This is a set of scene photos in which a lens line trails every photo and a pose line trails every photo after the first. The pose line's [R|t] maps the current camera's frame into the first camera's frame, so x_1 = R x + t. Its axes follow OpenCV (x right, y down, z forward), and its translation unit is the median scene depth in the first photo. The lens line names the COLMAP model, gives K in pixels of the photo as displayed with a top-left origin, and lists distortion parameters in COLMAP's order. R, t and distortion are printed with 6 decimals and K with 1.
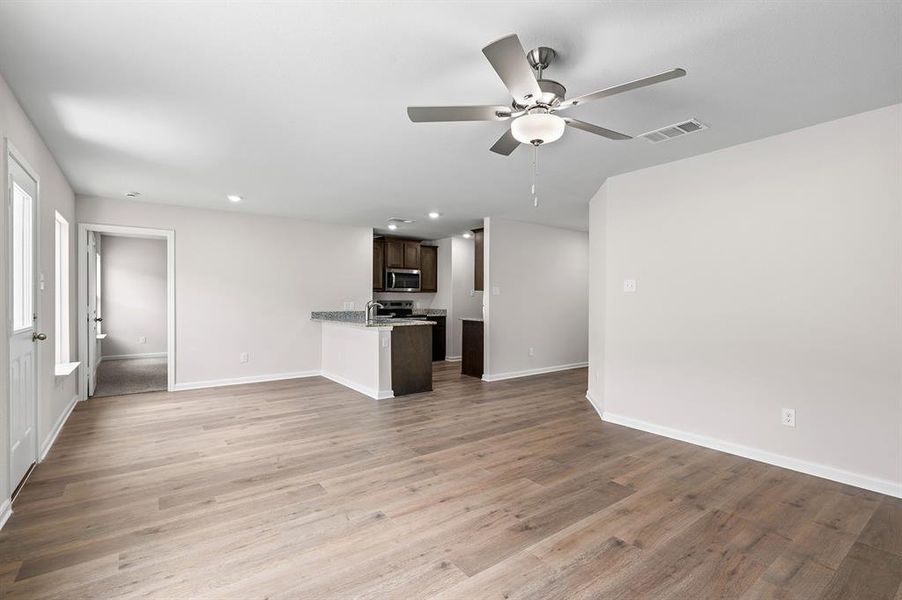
lens RADIAL K [[417.8, 0, 465.2], [0, 417.8, 301.8], [0, 0, 1]] dist [0.000213, -0.000084]
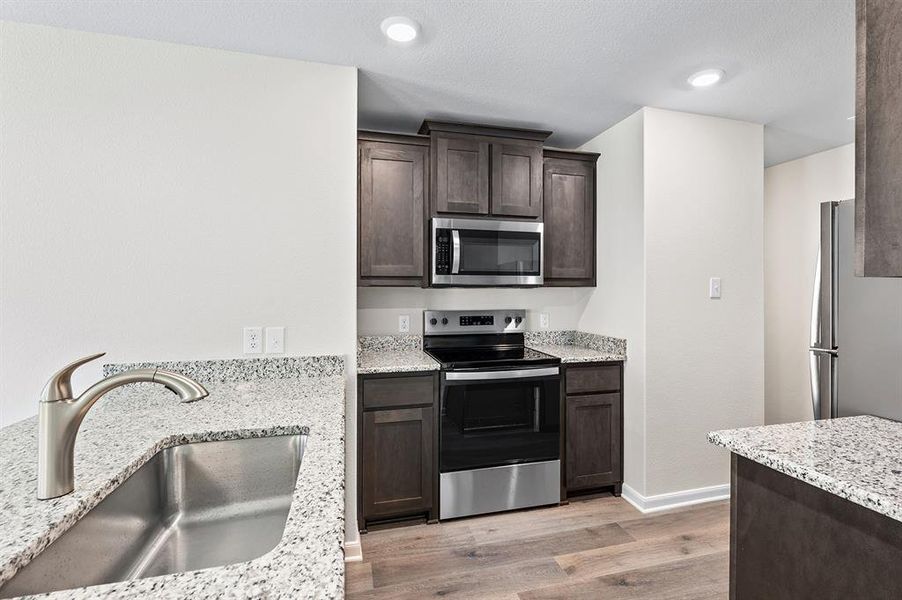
lens RADIAL K [[429.2, 0, 460.8], [0, 429.2, 294.3], [0, 0, 1]] dist [-0.000064, -0.000307]
pose [[0.921224, -0.002460, -0.389026, -0.053932], [0.002675, 0.999996, 0.000009, -0.027237], [0.389024, -0.001049, 0.921227, 1.051206]]
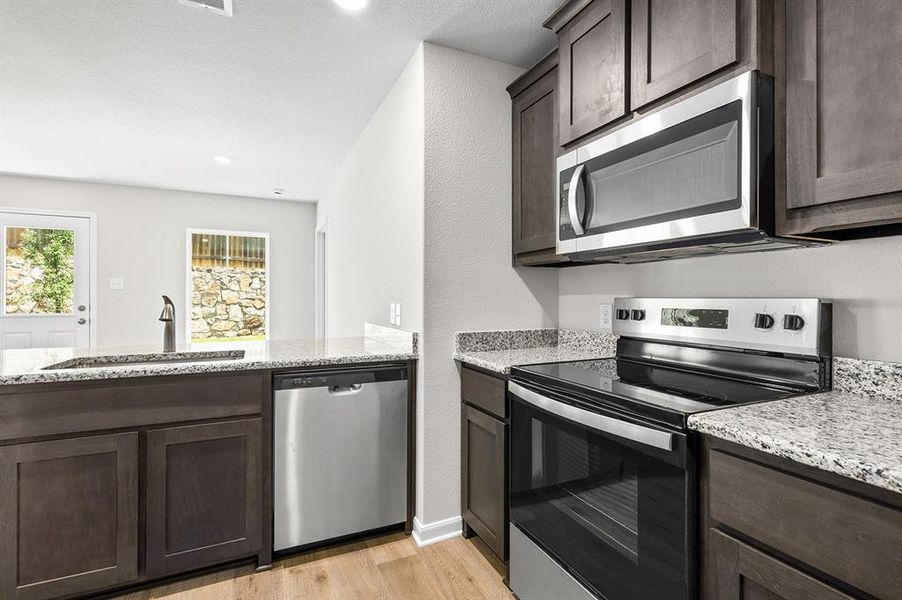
lens RADIAL K [[415.1, 0, 451.0], [0, 415.1, 300.0], [0, 0, 1]] dist [0.001217, -0.000364]
pose [[-0.226135, 0.000495, -0.974096, 0.067706], [-0.008406, 0.999962, 0.002460, -0.002610], [0.974060, 0.008745, -0.226123, 1.510341]]
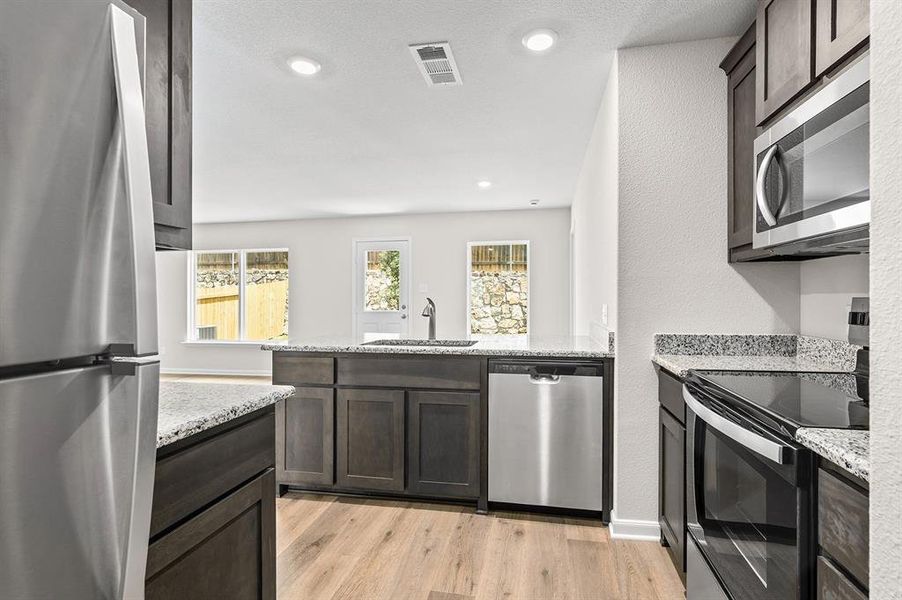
lens RADIAL K [[434.6, 0, 465.9], [0, 434.6, 299.0], [0, 0, 1]] dist [-0.001856, 0.000131]
pose [[-0.753194, -0.000022, -0.657799, 0.080606], [-0.002857, 0.999991, 0.003239, -0.003880], [0.657793, 0.004319, -0.753187, 1.617850]]
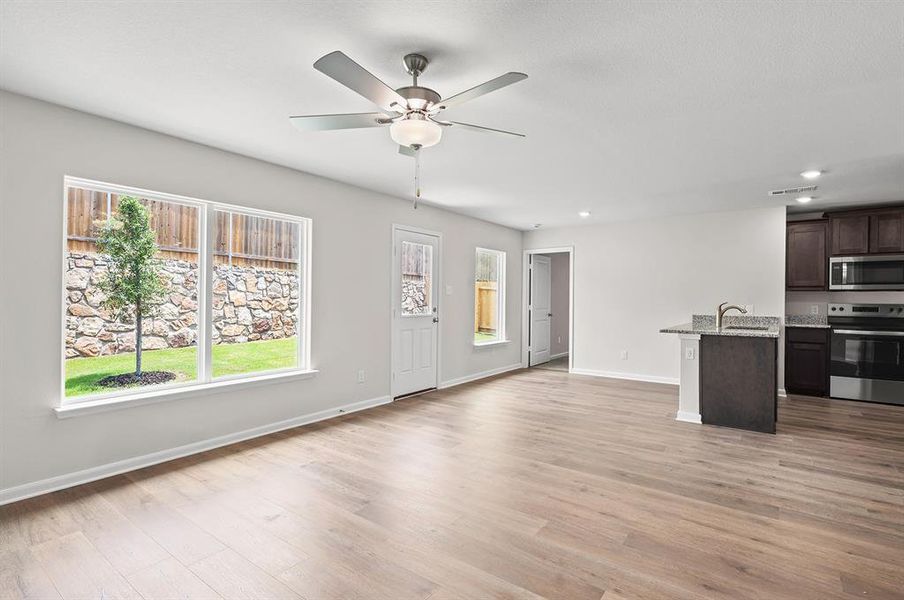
lens RADIAL K [[435.6, 0, 466.9], [0, 435.6, 299.0], [0, 0, 1]] dist [-0.001856, 0.000131]
pose [[0.290480, -0.003152, -0.956876, 0.491431], [-0.011652, 0.999909, -0.006831, 0.002436], [0.956810, 0.013134, 0.290417, 0.331422]]
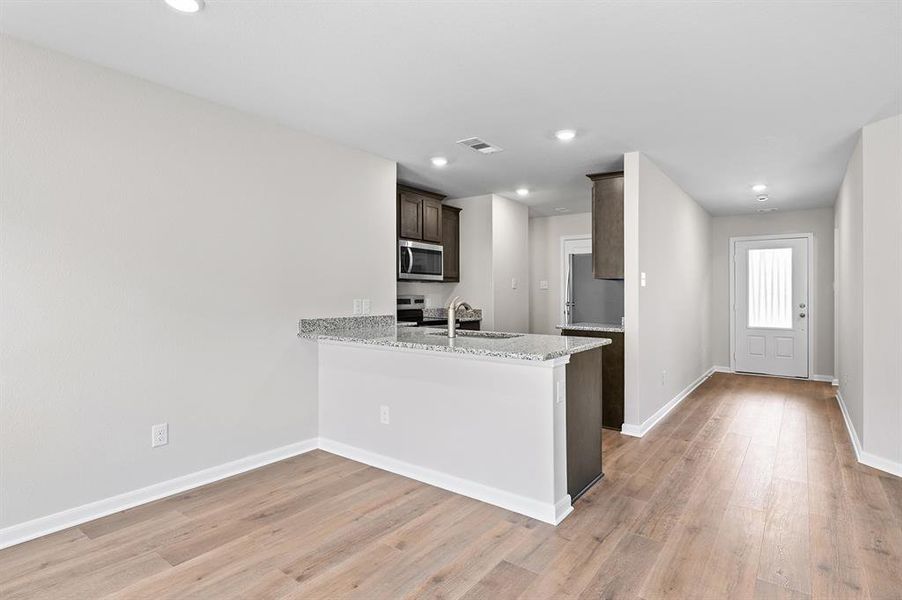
lens RADIAL K [[464.6, 0, 471.2], [0, 464.6, 300.0], [0, 0, 1]] dist [-0.000463, -0.000078]
pose [[0.958770, -0.002970, 0.284167, -0.418409], [0.000269, 0.999954, 0.009543, -0.004693], [-0.284183, -0.009073, 0.958727, 0.546715]]
